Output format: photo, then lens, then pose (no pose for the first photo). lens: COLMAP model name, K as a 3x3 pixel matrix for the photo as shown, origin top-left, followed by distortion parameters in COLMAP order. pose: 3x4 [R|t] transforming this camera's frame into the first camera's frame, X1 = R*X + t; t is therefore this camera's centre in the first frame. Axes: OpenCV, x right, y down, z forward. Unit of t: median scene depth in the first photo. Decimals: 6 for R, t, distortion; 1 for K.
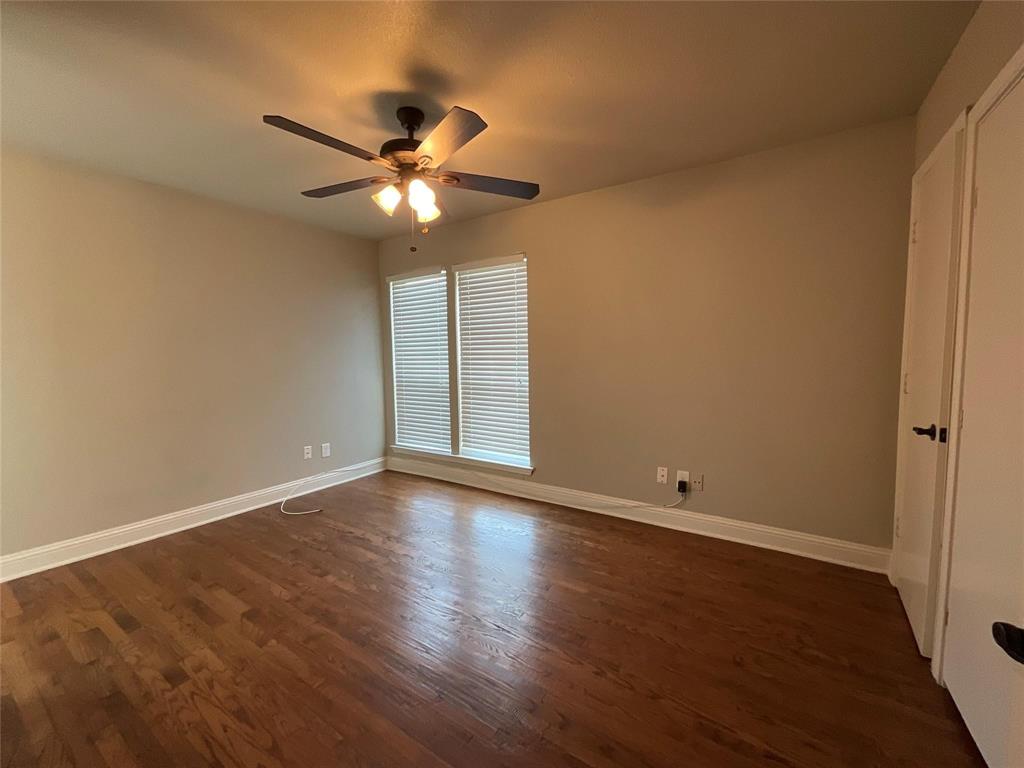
lens RADIAL K [[415.6, 0, 513.6], [0, 415.6, 385.3], [0, 0, 1]] dist [0.000330, -0.000797]
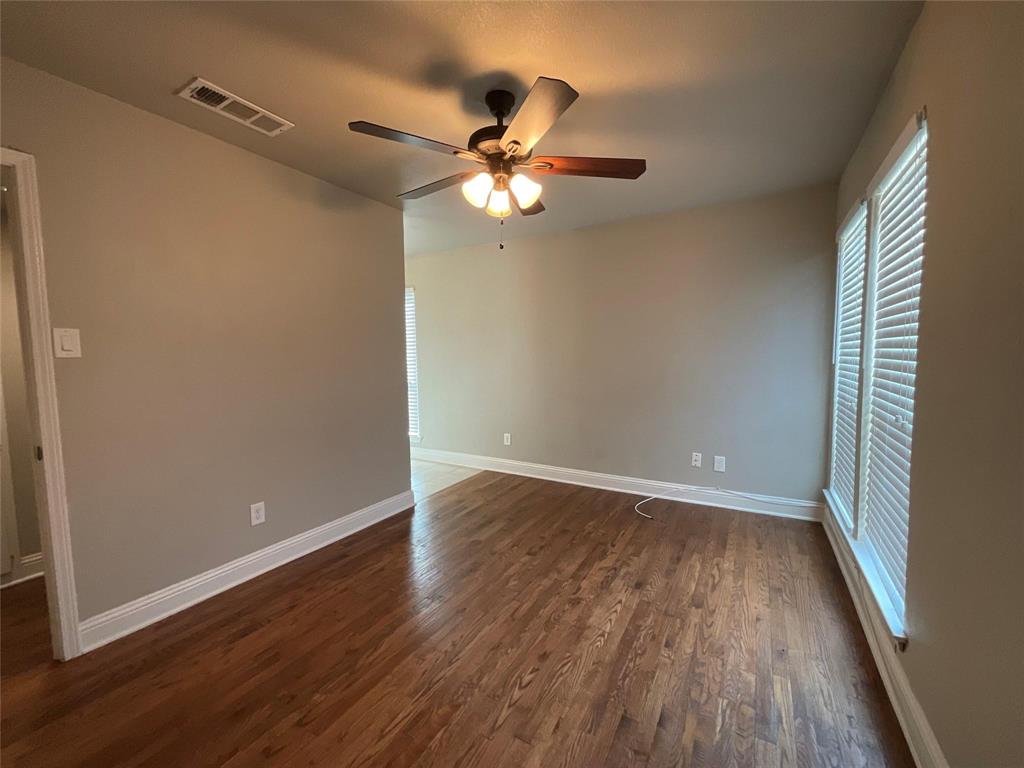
lens RADIAL K [[415.6, 0, 514.1], [0, 415.6, 381.8], [0, 0, 1]] dist [0.000330, -0.000797]
pose [[0.059106, 0.083671, -0.994739, 0.447266], [-0.060591, 0.994944, 0.080088, -0.069953], [0.996411, 0.055539, 0.063877, 0.611332]]
